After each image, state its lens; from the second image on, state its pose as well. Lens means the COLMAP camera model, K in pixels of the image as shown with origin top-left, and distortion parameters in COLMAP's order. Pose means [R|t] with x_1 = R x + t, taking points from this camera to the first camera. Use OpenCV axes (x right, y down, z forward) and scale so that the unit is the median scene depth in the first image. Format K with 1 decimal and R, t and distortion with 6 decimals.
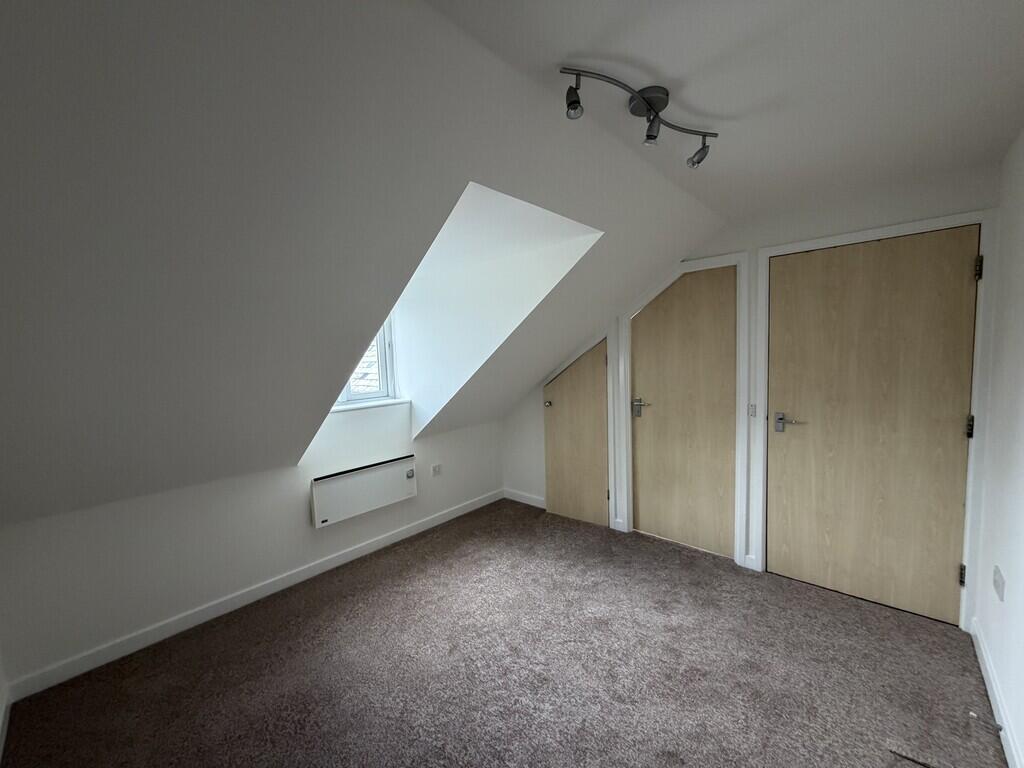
lens RADIAL K [[408.7, 0, 510.5], [0, 408.7, 386.2], [0, 0, 1]] dist [0.003687, 0.000379]
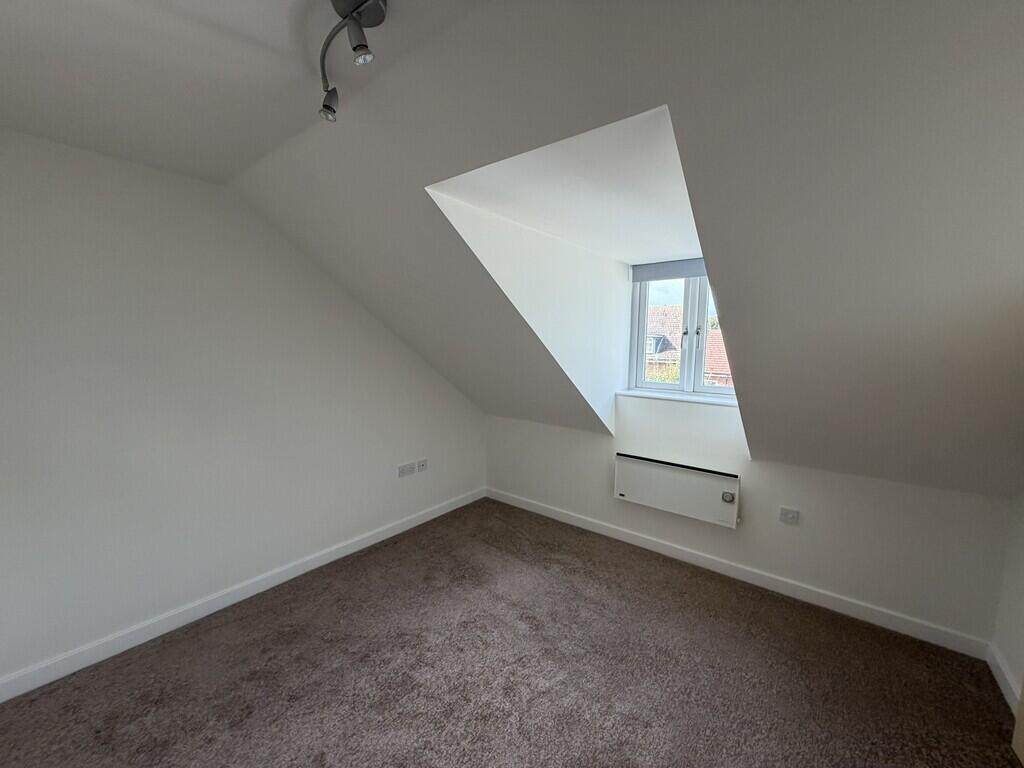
lens RADIAL K [[408.7, 0, 510.3], [0, 408.7, 383.7], [0, 0, 1]] dist [0.003687, 0.000379]
pose [[0.065423, 0.136143, -0.988527, 0.509987], [-0.096535, 0.986866, 0.129525, -0.065158], [0.993177, 0.086953, 0.077706, 0.551338]]
